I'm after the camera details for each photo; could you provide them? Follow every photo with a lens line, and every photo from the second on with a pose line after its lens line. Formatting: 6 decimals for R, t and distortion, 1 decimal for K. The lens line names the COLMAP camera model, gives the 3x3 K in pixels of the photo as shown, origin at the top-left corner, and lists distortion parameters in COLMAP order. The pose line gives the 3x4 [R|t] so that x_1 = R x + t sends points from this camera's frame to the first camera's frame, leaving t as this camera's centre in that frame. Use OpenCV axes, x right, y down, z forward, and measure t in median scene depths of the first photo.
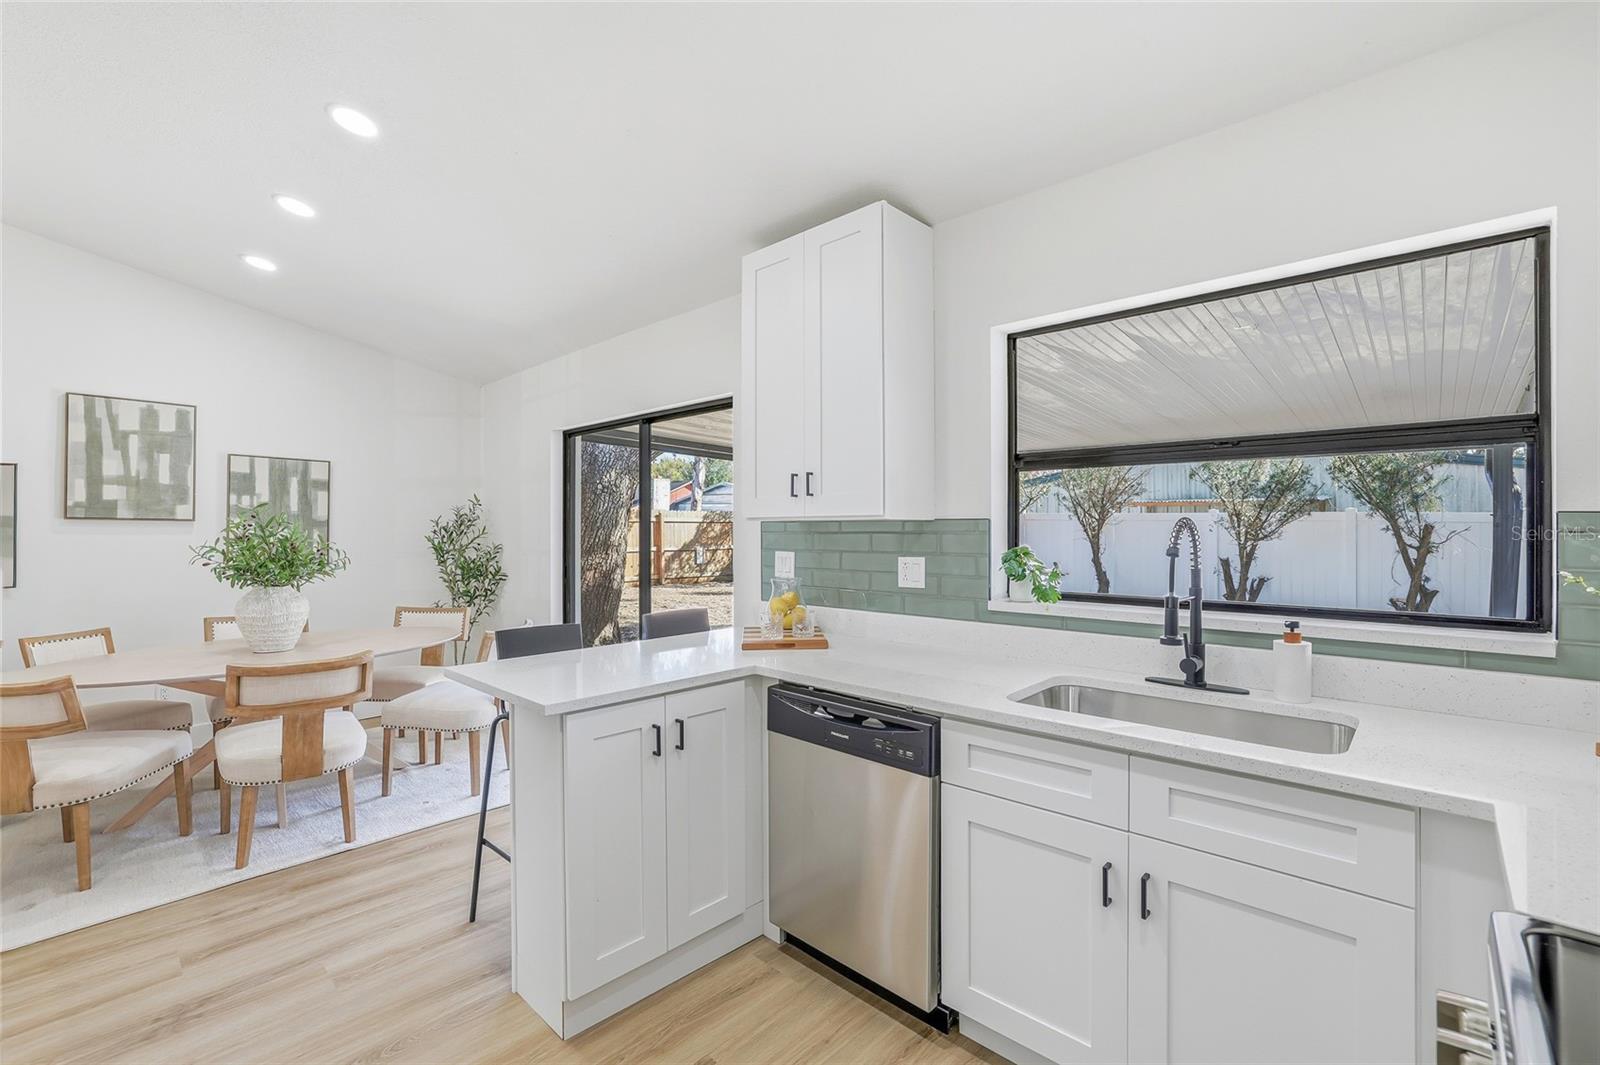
lens RADIAL K [[692.6, 0, 801.3], [0, 692.6, 513.9], [0, 0, 1]] dist [-0.050245, 0.016163]
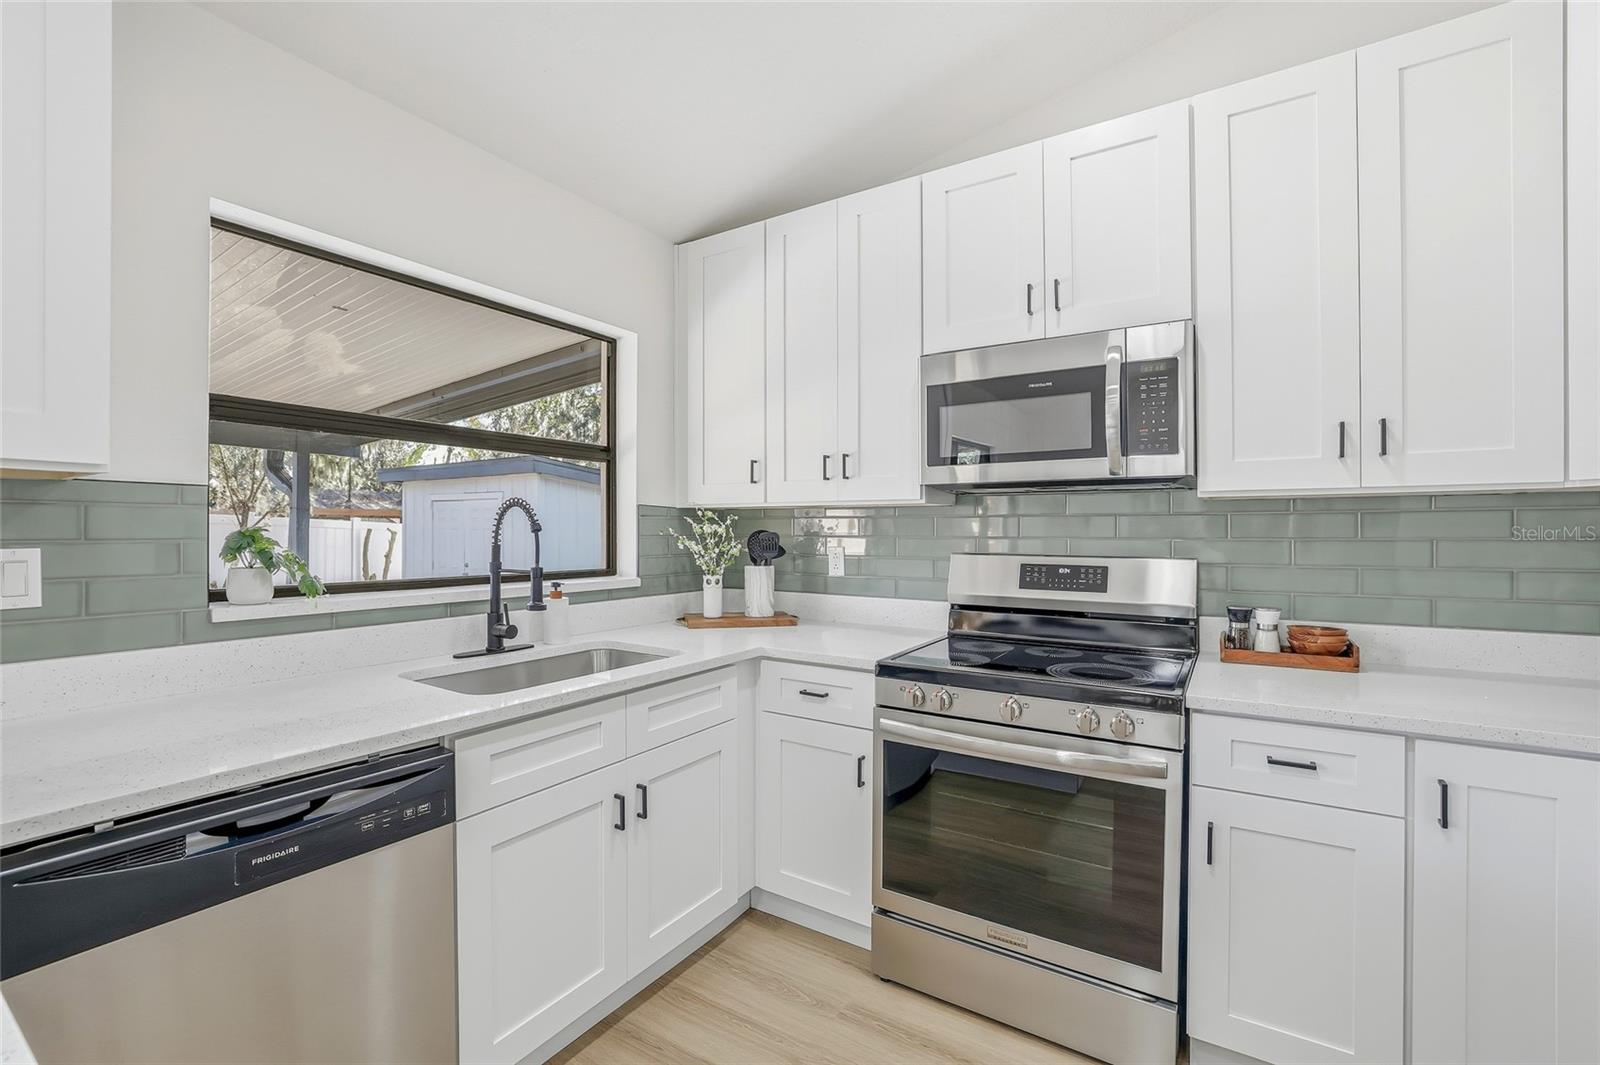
lens RADIAL K [[687.2, 0, 793.7], [0, 687.2, 528.8], [0, 0, 1]] dist [-0.050250, 0.016514]
pose [[-0.171445, 0.003714, 0.985187, -0.581354], [-0.024978, 0.999655, -0.008115, 0.050784], [-0.984877, -0.025999, -0.171293, 0.716341]]
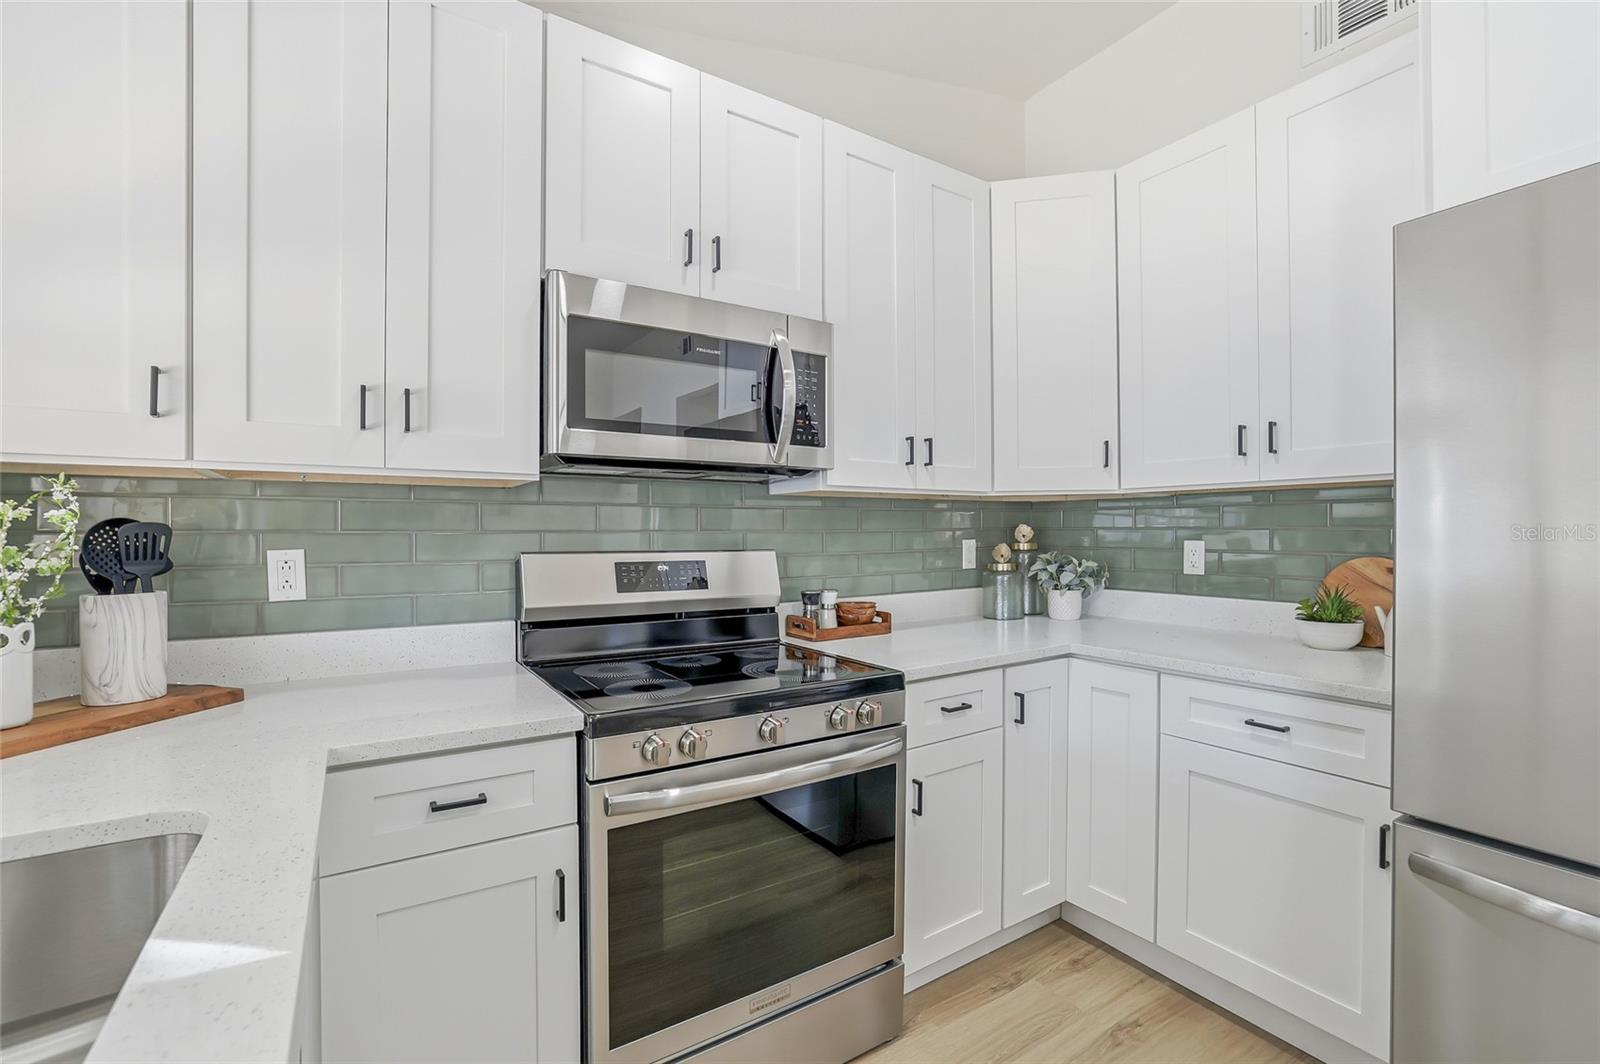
lens RADIAL K [[691.0, 0, 791.3], [0, 691.0, 536.6], [0, 0, 1]] dist [-0.050862, 0.016718]
pose [[-0.968259, 0.005712, 0.249885, 0.058599], [0.000266, 0.999762, -0.021822, 0.077700], [-0.249950, -0.021063, -0.968030, 1.020241]]
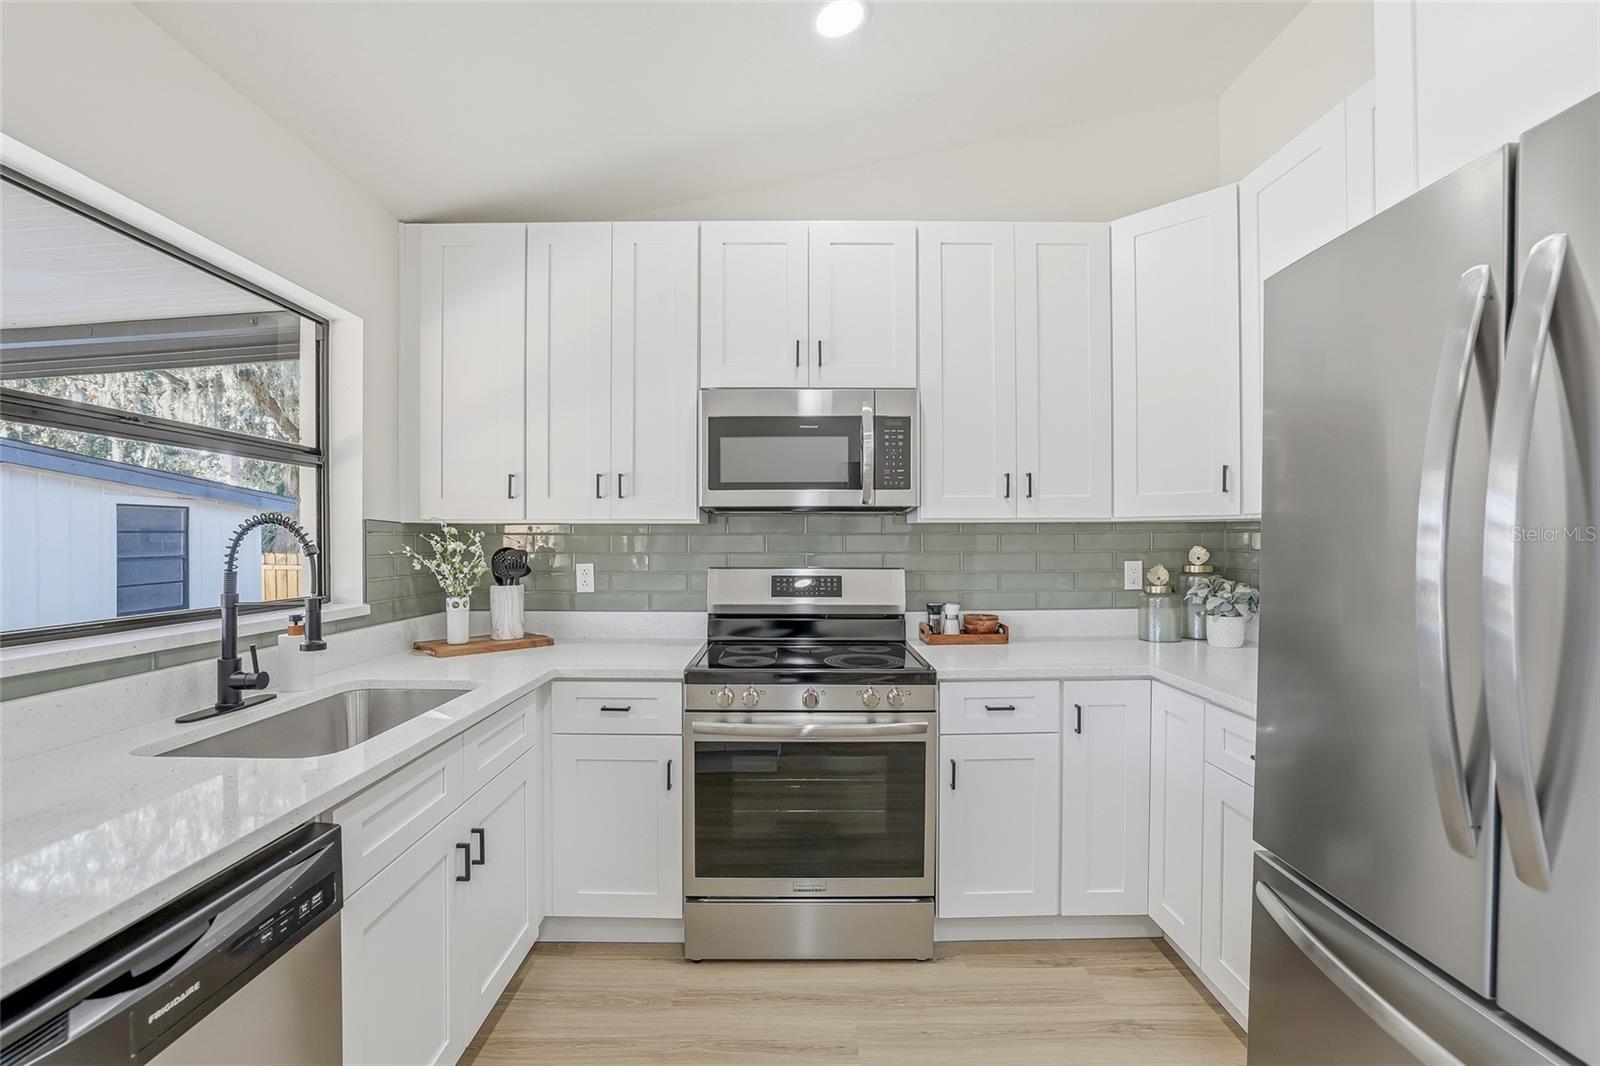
lens RADIAL K [[691.0, 0, 791.3], [0, 691.0, 537.6], [0, 0, 1]] dist [-0.050862, 0.016718]
pose [[-0.681624, 0.003254, 0.731695, -0.525175], [-0.015732, 0.999694, -0.019101, 0.041145], [-0.731533, -0.024531, -0.681365, 1.060038]]
